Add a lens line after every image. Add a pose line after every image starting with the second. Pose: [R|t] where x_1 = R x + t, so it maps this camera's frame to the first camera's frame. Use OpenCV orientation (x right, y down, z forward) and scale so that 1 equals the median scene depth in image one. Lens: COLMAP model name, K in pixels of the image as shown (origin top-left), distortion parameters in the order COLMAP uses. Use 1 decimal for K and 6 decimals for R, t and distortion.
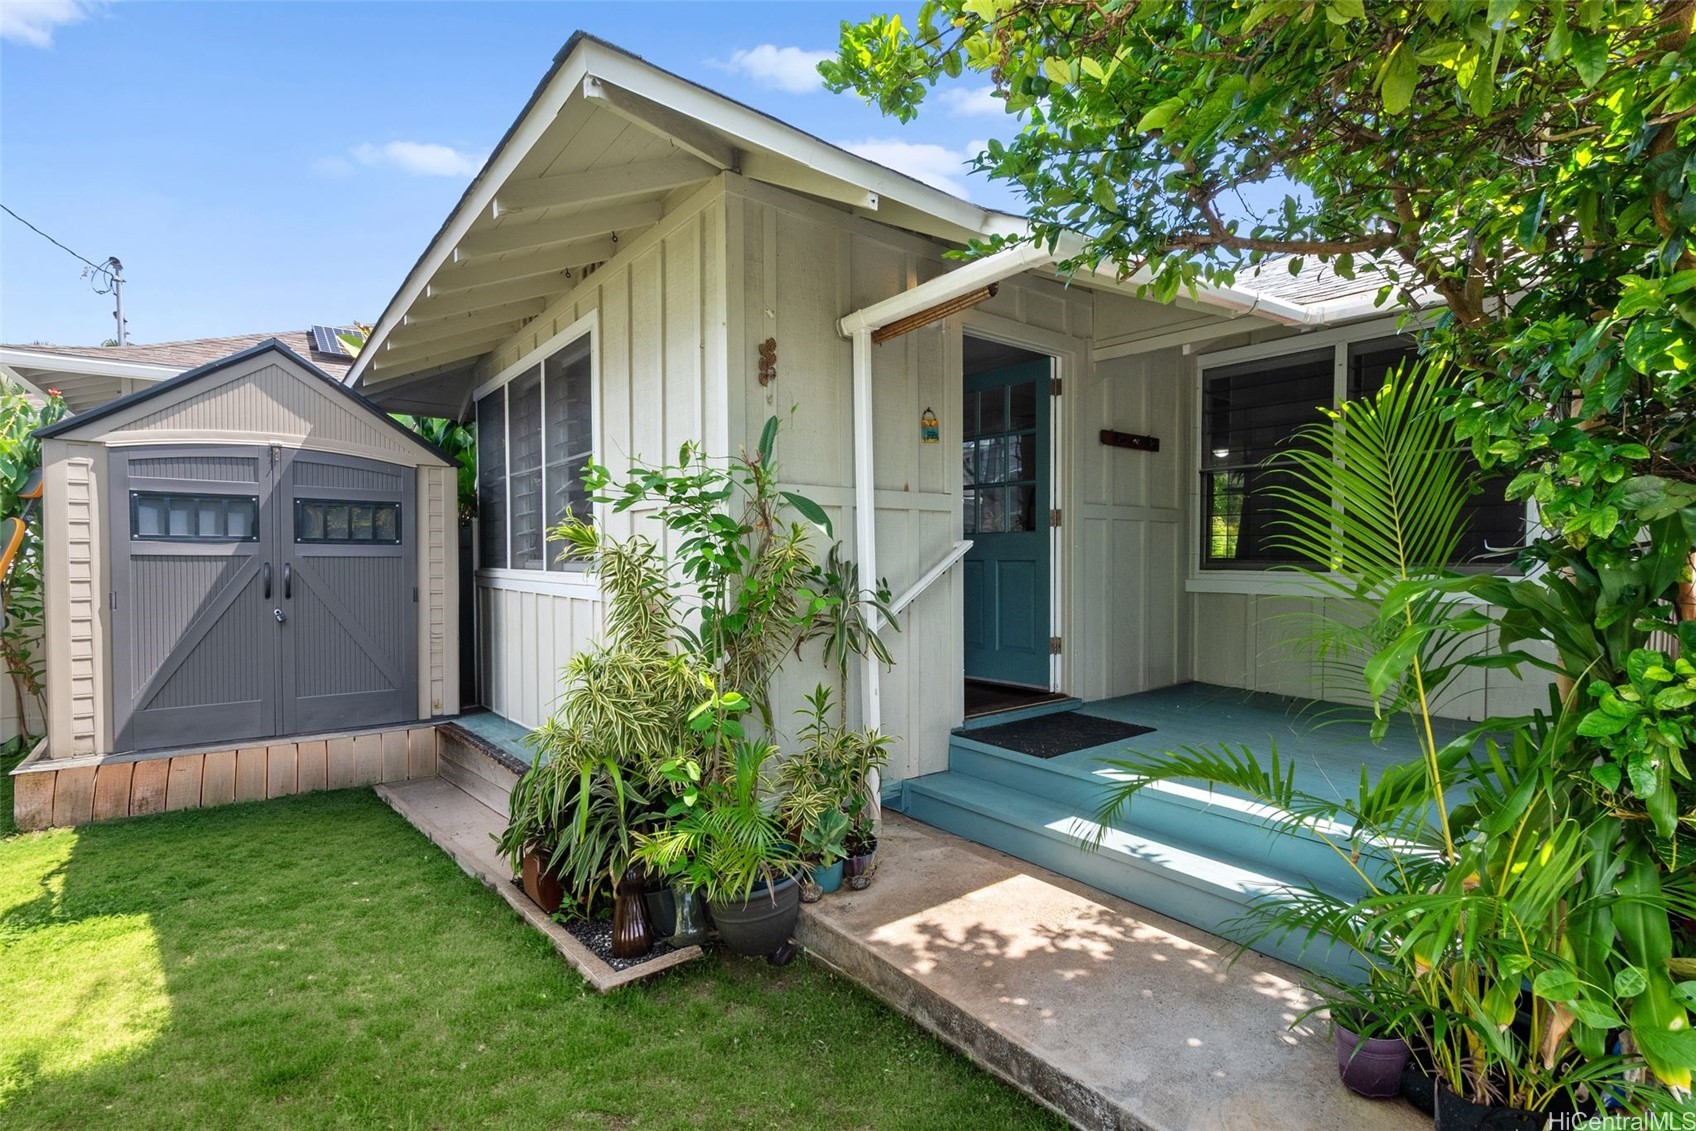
lens RADIAL K [[781.2, 0, 858.2], [0, 781.2, 567.9], [0, 0, 1]] dist [0.011113, -0.000061]
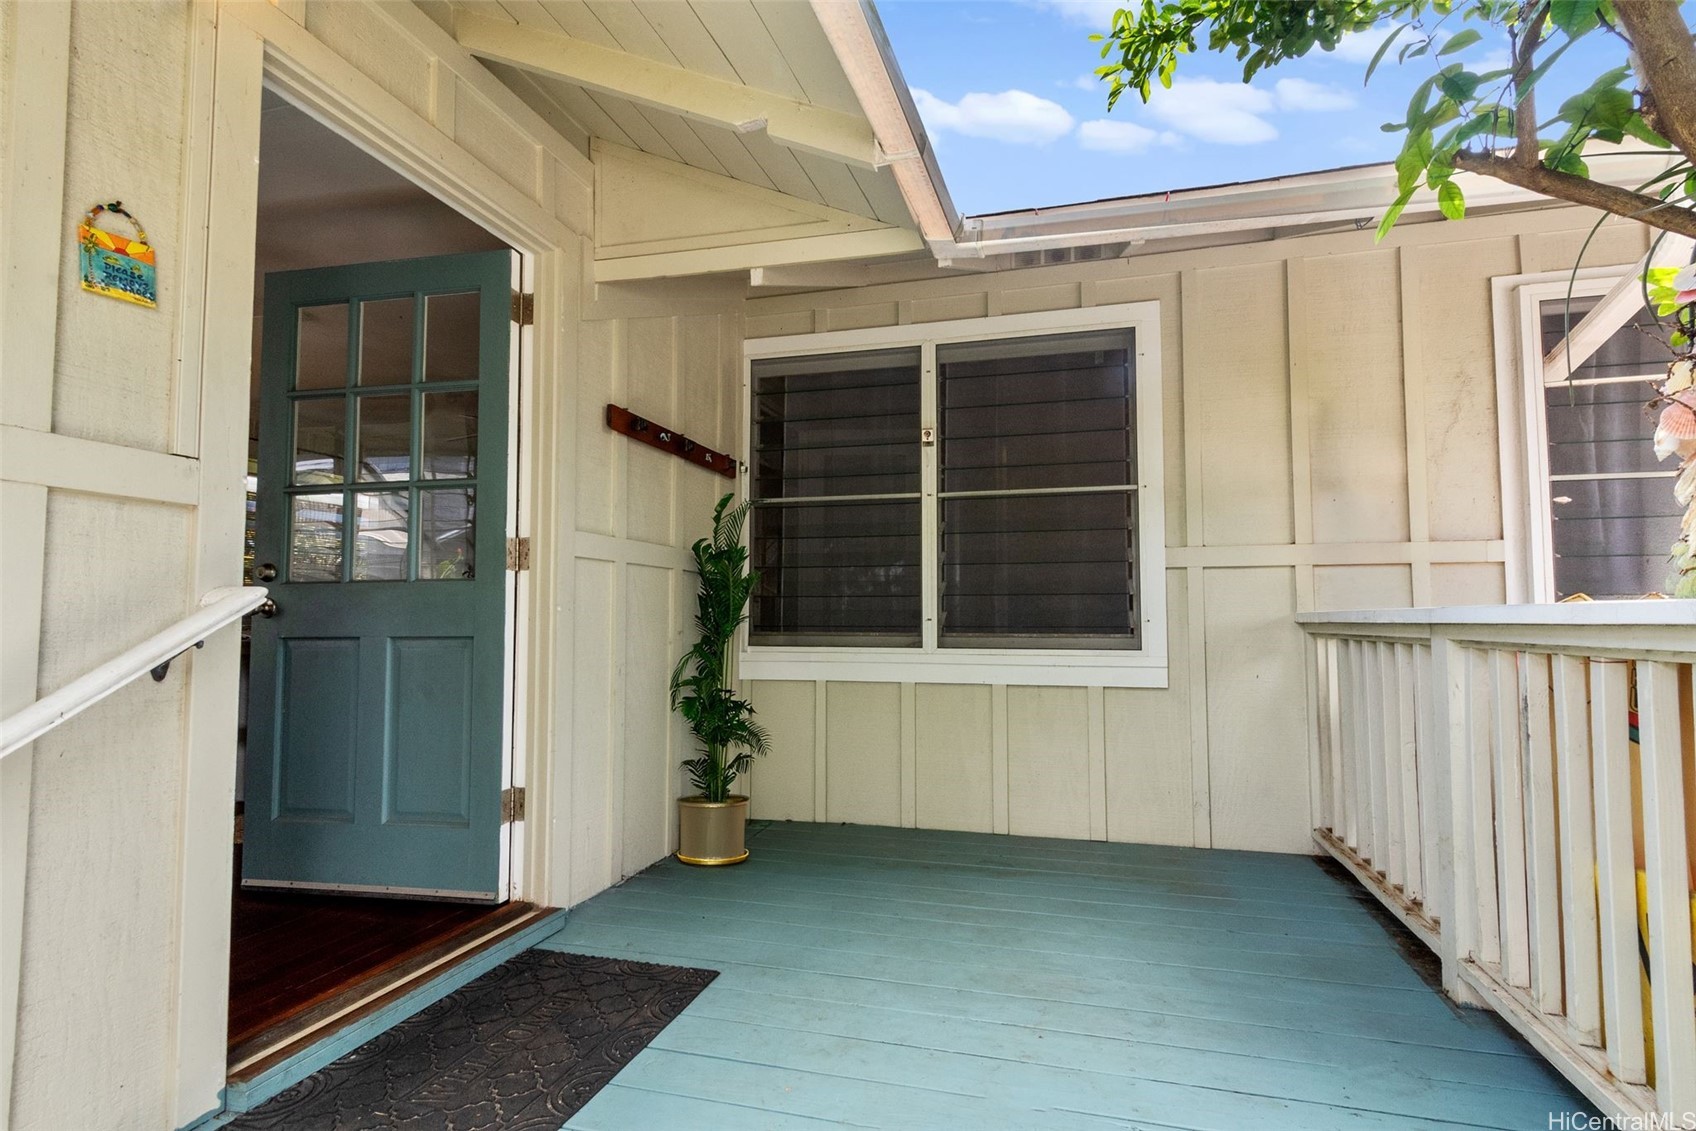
lens RADIAL K [[781.2, 0, 892.0], [0, 781.2, 588.5], [0, 0, 1]] dist [0.011113, -0.000061]
pose [[0.781362, 0.027779, 0.623460, 0.123957], [0.013010, 0.998067, -0.060775, -0.006372], [-0.623943, 0.055598, 0.779490, 0.444115]]
